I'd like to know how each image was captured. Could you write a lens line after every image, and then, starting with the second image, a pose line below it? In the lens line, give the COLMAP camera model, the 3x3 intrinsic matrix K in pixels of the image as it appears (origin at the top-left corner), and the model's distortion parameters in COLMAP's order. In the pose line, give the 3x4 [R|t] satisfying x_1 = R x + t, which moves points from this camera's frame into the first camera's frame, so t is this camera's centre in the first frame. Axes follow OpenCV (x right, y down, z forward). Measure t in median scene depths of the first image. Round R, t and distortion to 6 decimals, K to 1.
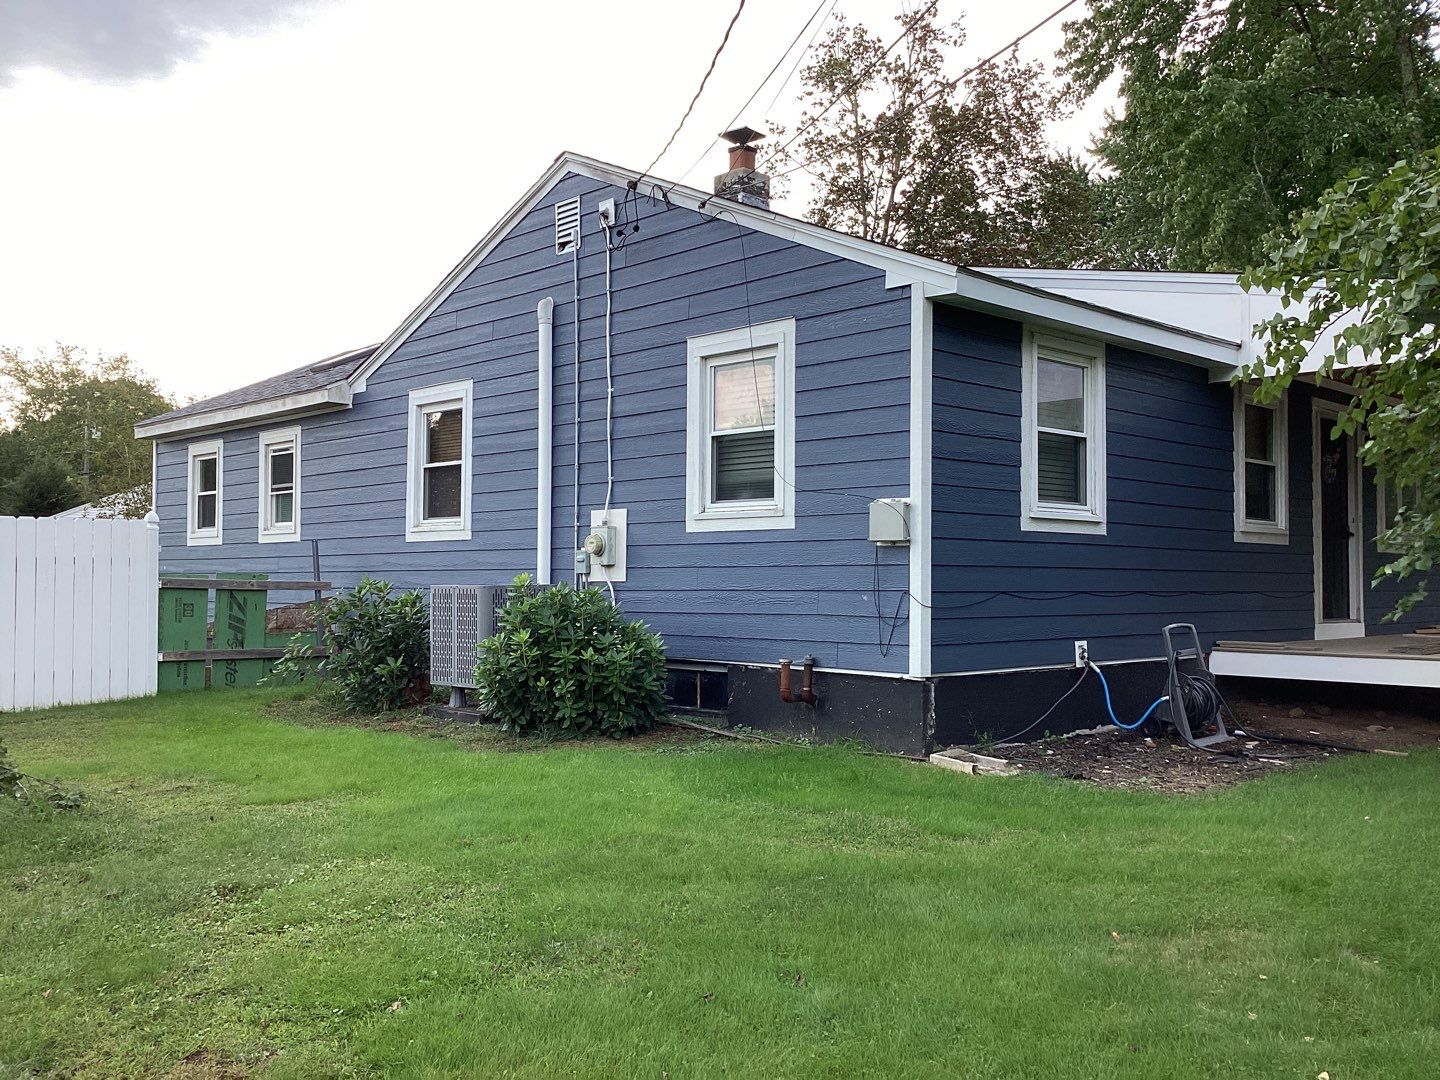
lens RADIAL K [[1294.3, 0, 720.5], [0, 1294.3, 535.6], [0, 0, 1]] dist [0.124929, -0.233415]
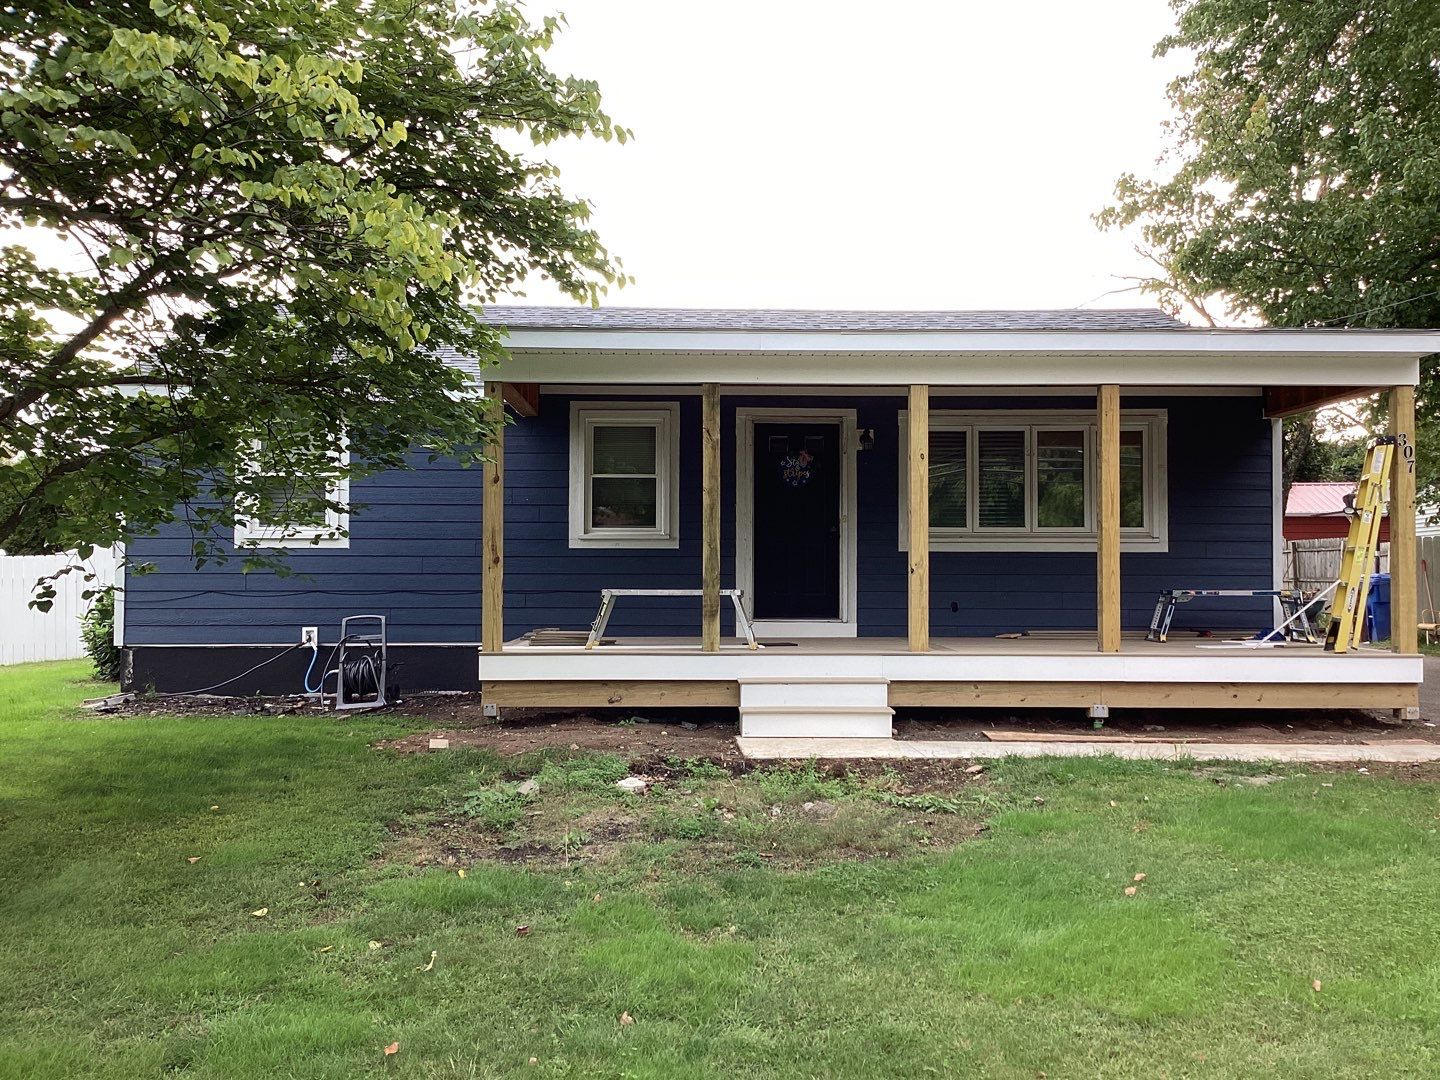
lens RADIAL K [[1294.3, 0, 720.5], [0, 1294.3, 535.6], [0, 0, 1]] dist [0.124929, -0.233415]
pose [[0.730392, -0.026395, -0.682518, 1.477079], [0.026639, 0.999594, -0.010149, 0.010625], [0.682509, -0.010769, 0.730798, 0.293840]]
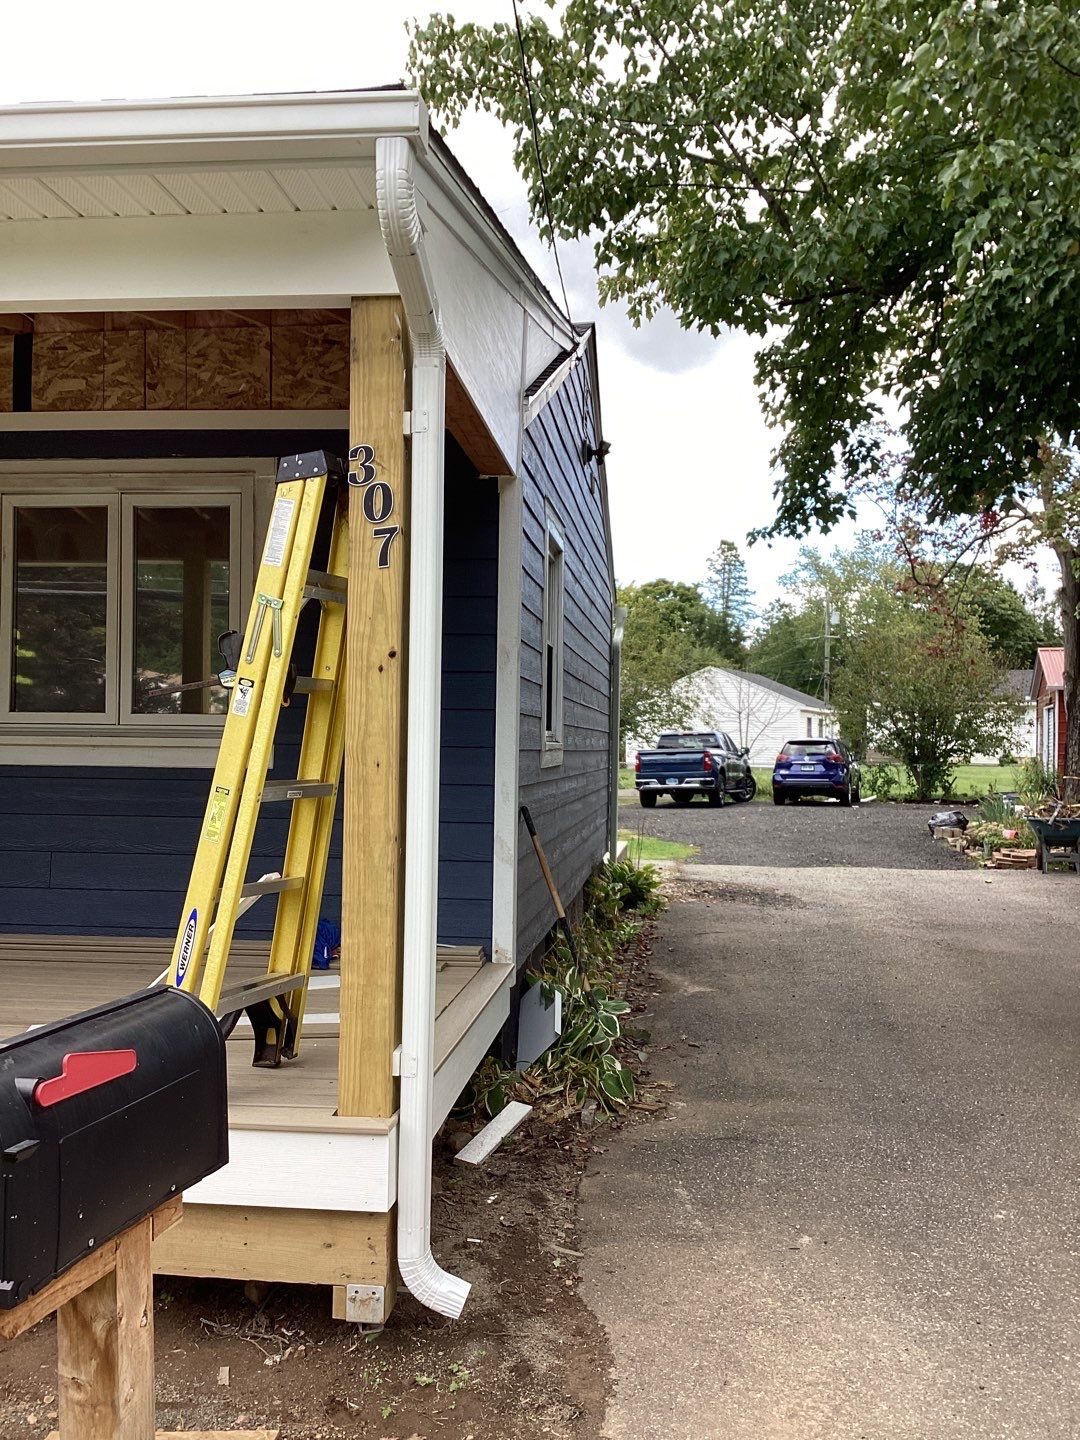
lens RADIAL K [[1294.3, 0, 540.0], [0, 1294.3, 720.0], [0, 0, 1]] dist [0.124929, -0.233415]
pose [[0.631748, -0.012064, -0.775080, 1.453525], [0.017161, 0.999851, -0.001574, 0.006308], [0.774984, -0.012307, 0.631861, 1.302545]]
